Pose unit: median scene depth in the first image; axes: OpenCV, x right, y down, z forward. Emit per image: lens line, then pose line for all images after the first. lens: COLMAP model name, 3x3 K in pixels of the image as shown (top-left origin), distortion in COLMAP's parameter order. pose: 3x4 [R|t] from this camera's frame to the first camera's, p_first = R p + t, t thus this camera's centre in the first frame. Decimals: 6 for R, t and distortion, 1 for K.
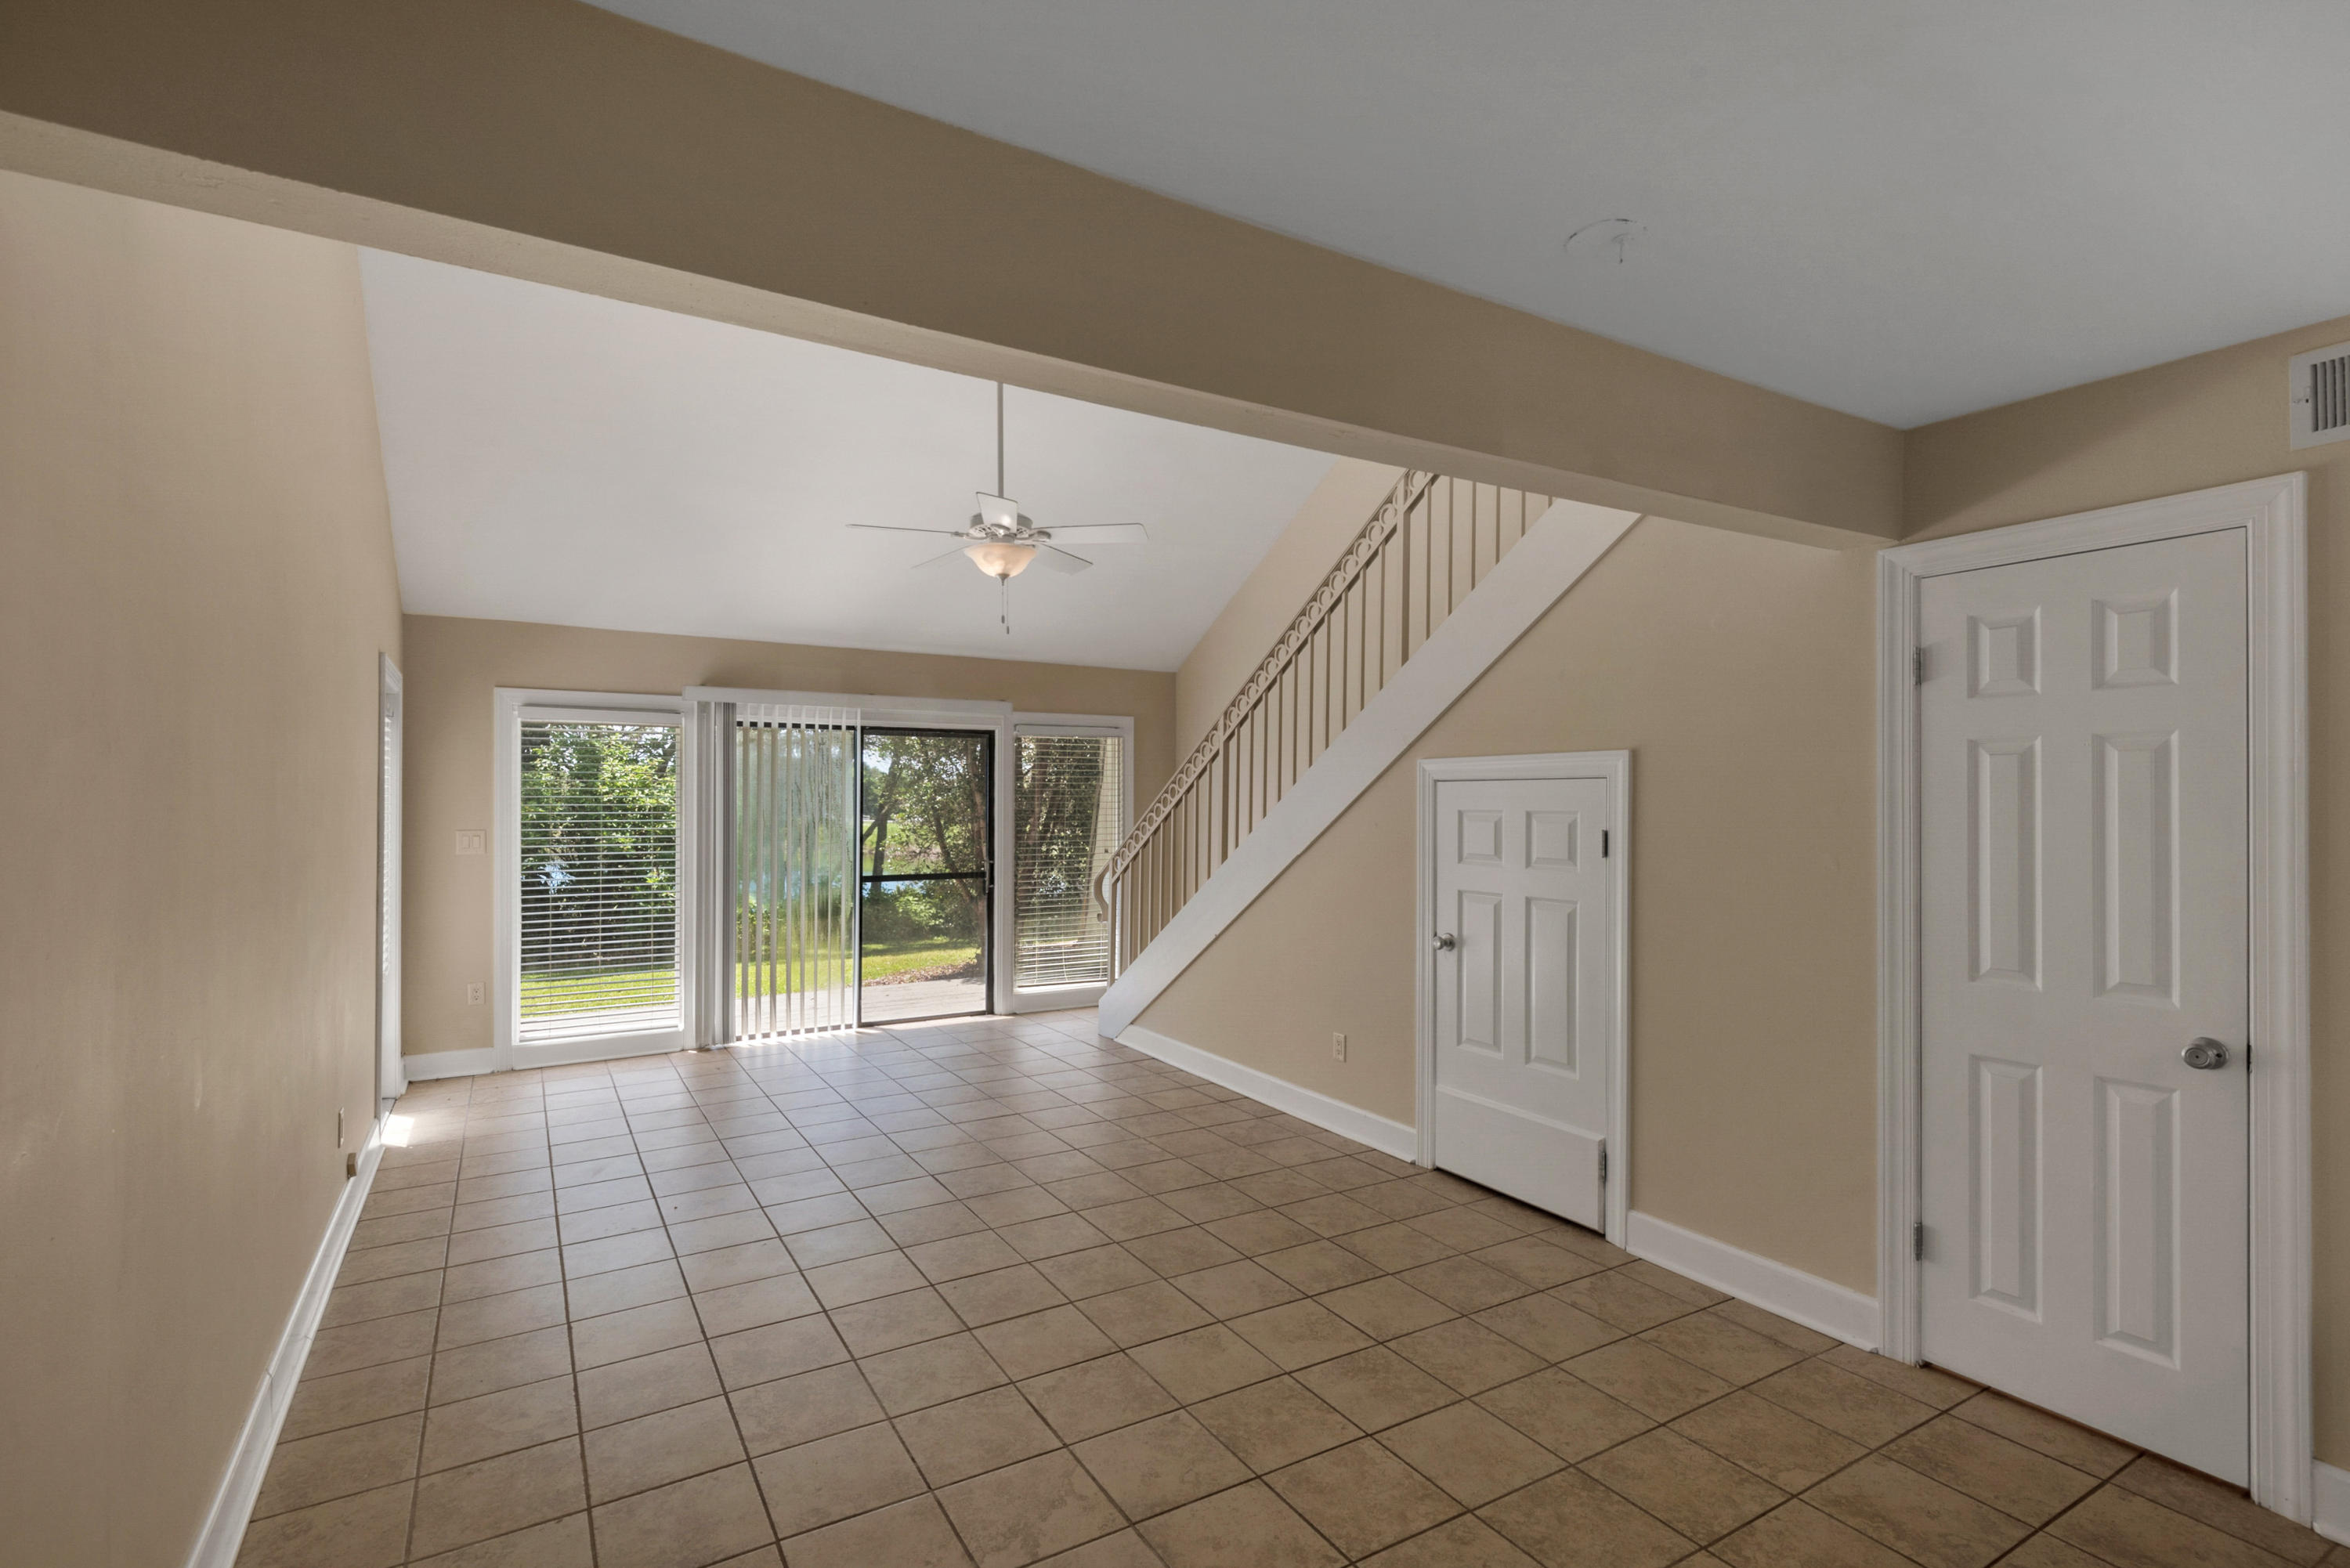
lens RADIAL K [[1077.8, 0, 1201.4], [0, 1077.8, 800.0], [0, 0, 1]] dist [0.032954, -0.000325]
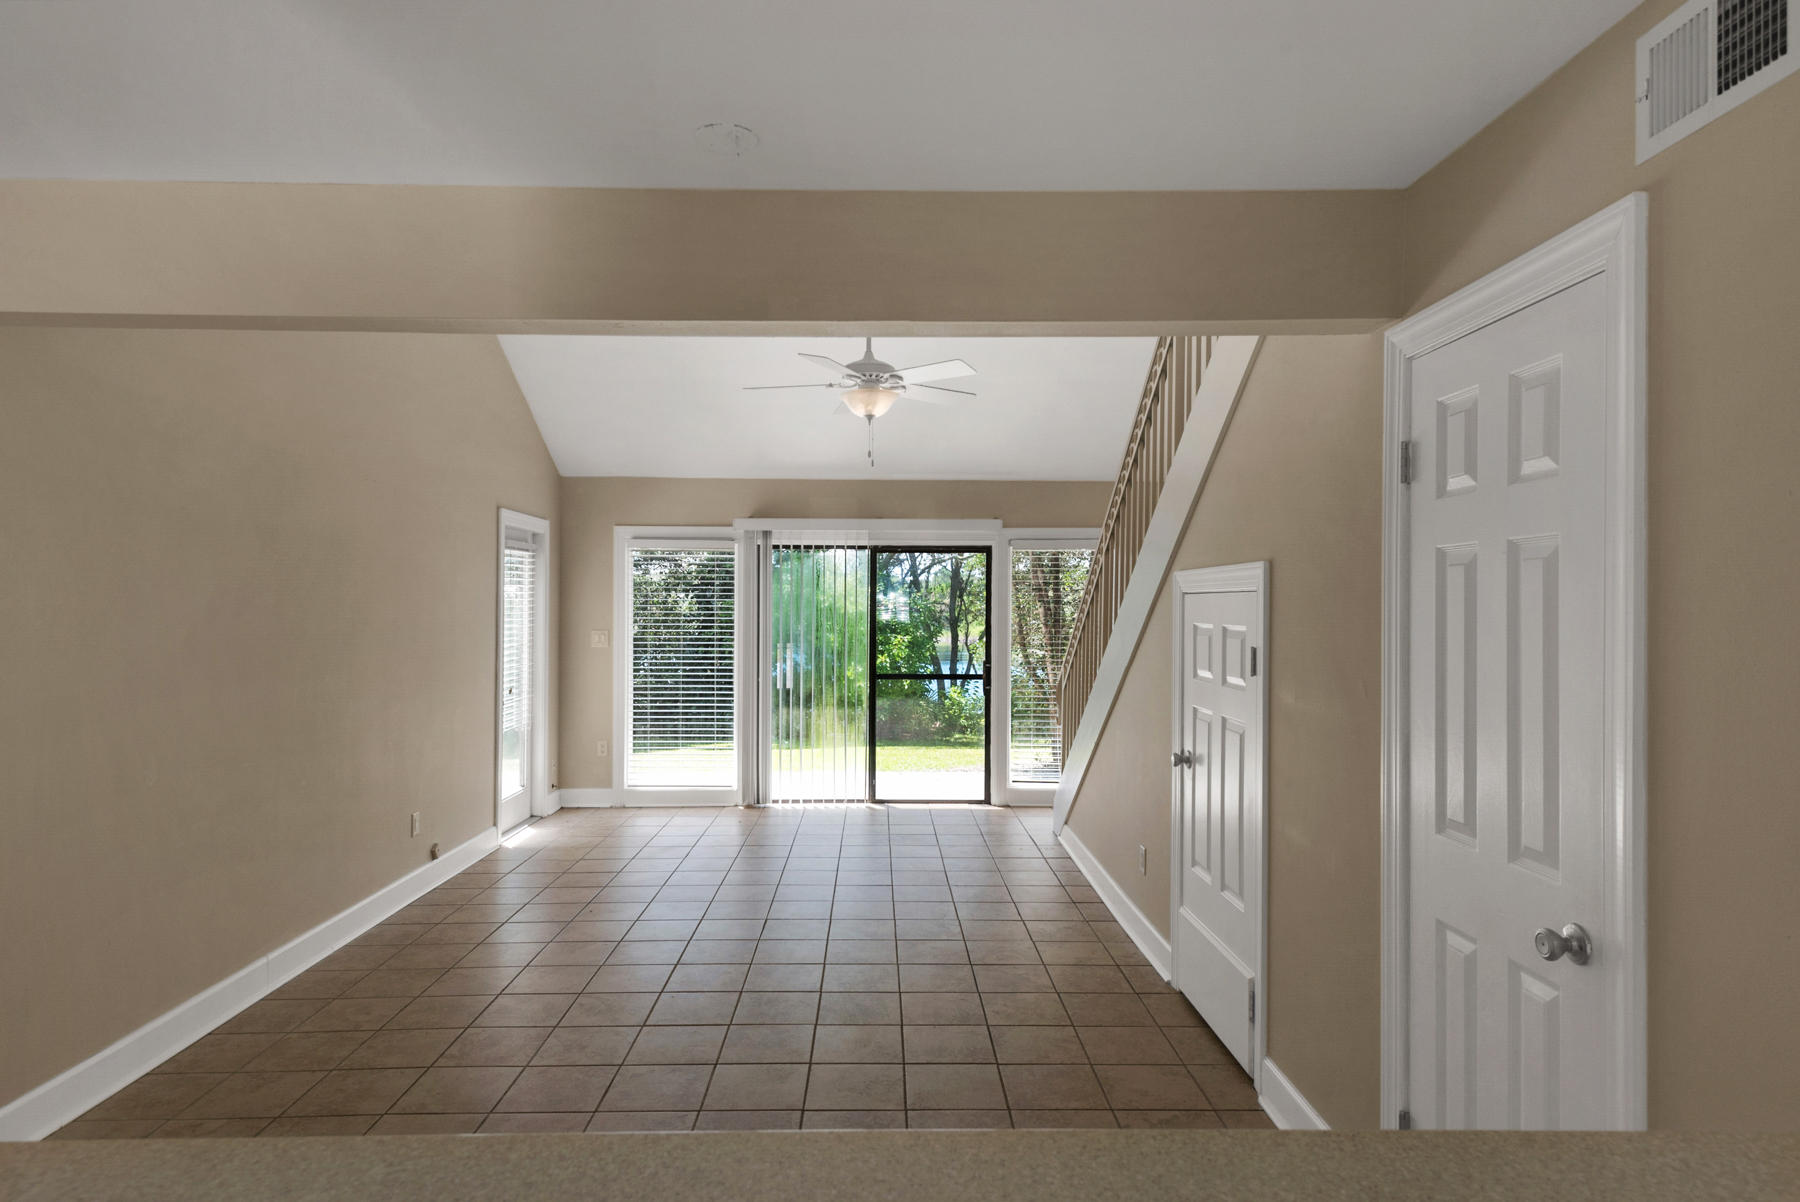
lens RADIAL K [[1054.4, 0, 903.7], [0, 1054.4, 599.1], [0, 0, 1]] dist [0.046482, 0.000564]
pose [[0.866906, -0.000907, -0.498471, 0.306863], [-0.002547, 0.999977, -0.006249, -0.003636], [0.498466, 0.006687, 0.866884, 0.028825]]
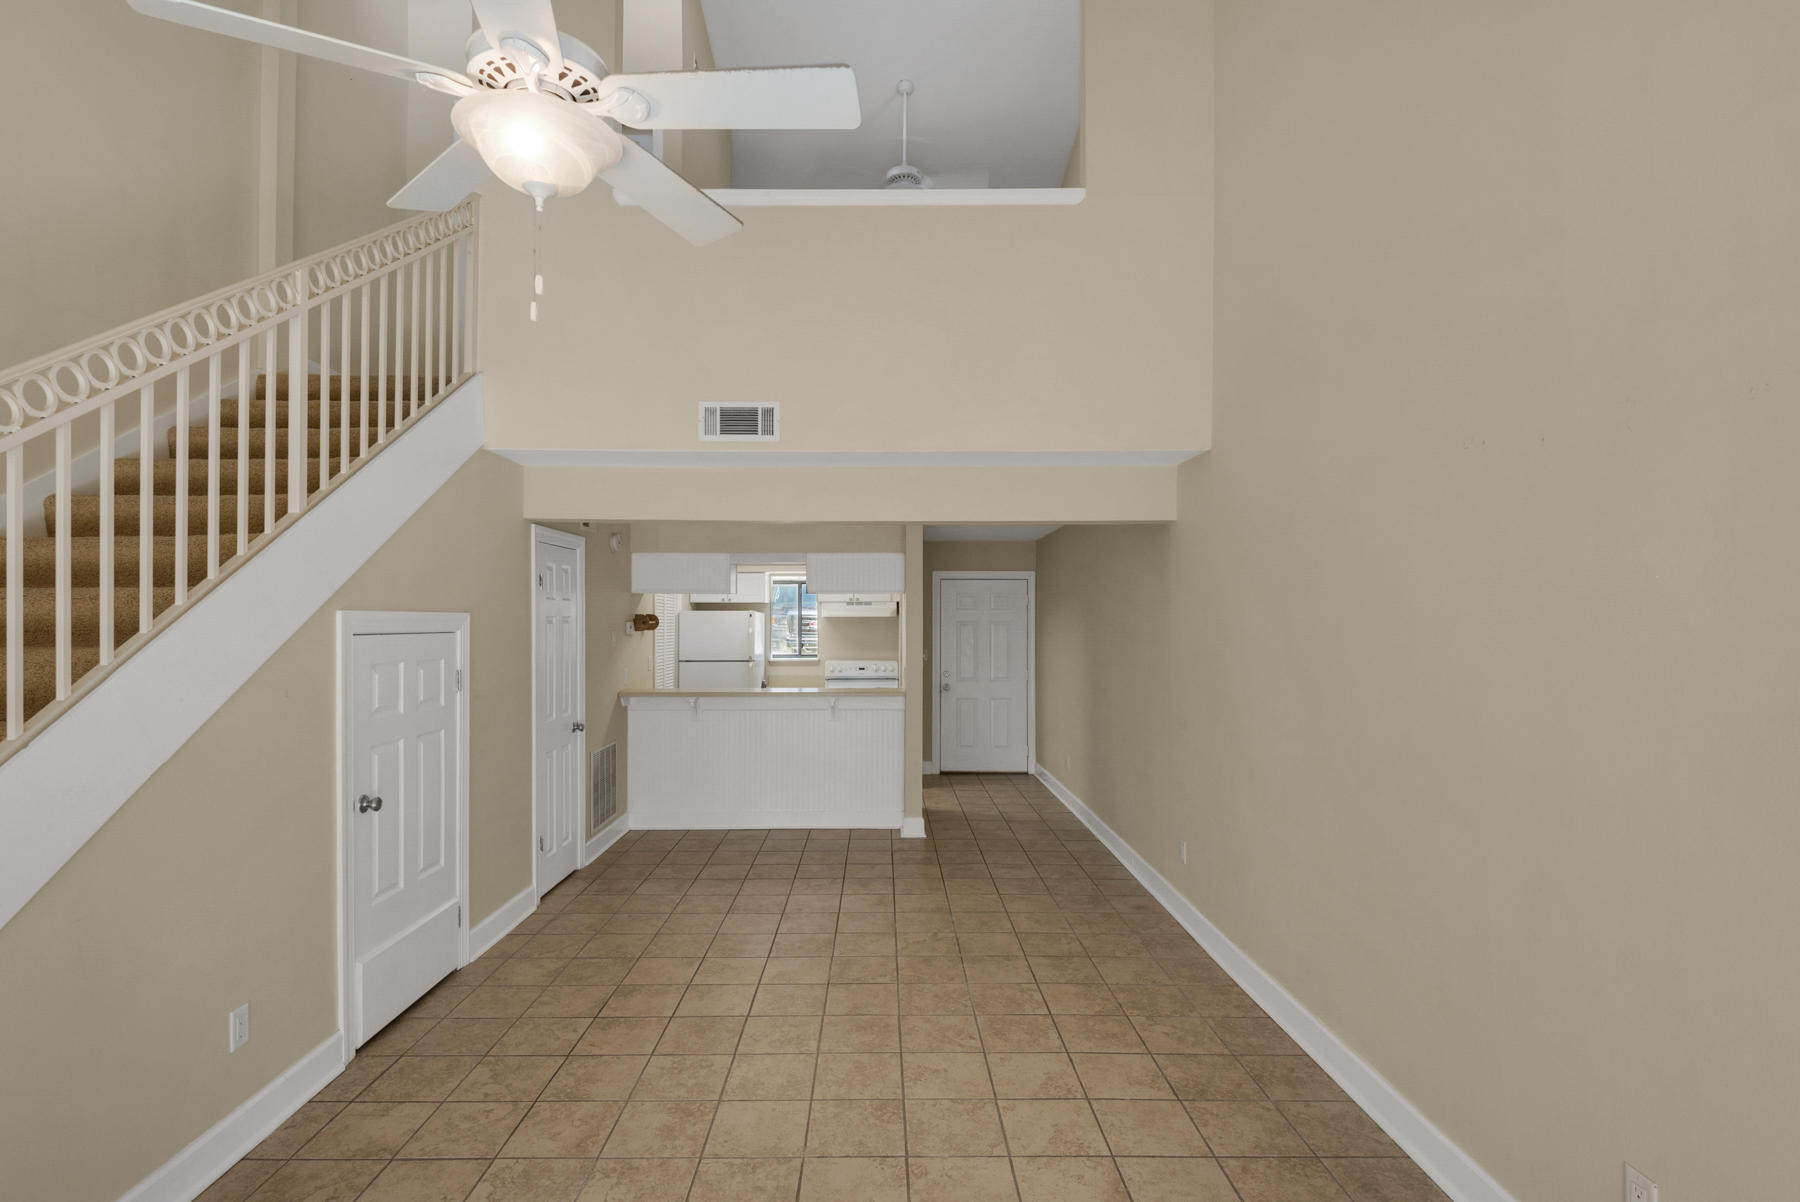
lens RADIAL K [[880.4, 0, 892.8], [0, 880.4, 614.4], [0, 0, 1]] dist [0.037023, -0.000221]
pose [[-0.855397, 0.009869, 0.517878, -0.375700], [0.002537, 0.999886, -0.014863, -0.015575], [-0.517966, -0.011400, -0.855325, 0.921197]]
